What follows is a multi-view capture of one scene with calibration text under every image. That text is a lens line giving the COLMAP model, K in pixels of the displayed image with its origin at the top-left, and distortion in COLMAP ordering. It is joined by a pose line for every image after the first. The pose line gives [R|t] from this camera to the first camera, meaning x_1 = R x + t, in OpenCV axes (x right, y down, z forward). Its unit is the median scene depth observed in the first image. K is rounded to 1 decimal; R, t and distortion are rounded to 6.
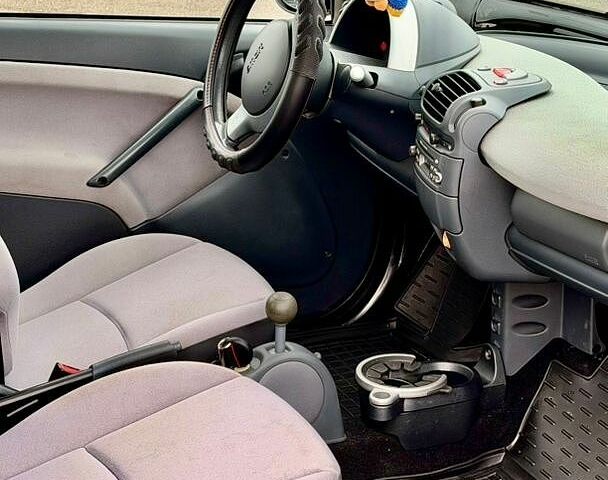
lens RADIAL K [[1491.3, 0, 304.0], [0, 1491.3, 240.0], [0, 0, 1]] dist [0.111211, 0.664282]
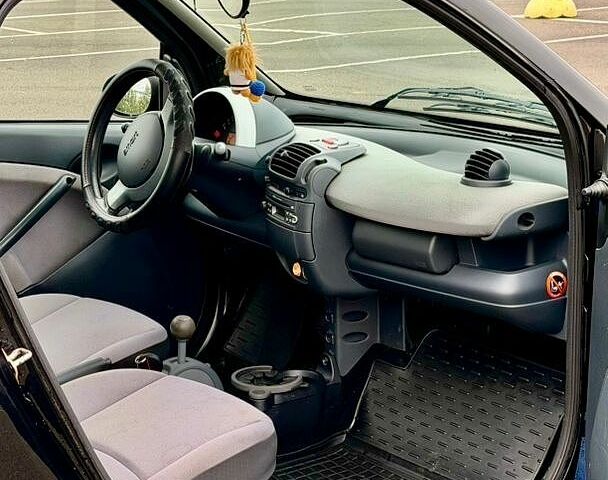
lens RADIAL K [[1491.3, 0, 304.0], [0, 1491.3, 240.0], [0, 0, 1]] dist [0.111211, 0.664282]
pose [[0.967107, -0.060100, 0.247167, -0.215040], [0.084846, 0.992256, -0.090710, 0.090728], [-0.239801, 0.108697, 0.964718, -0.265313]]
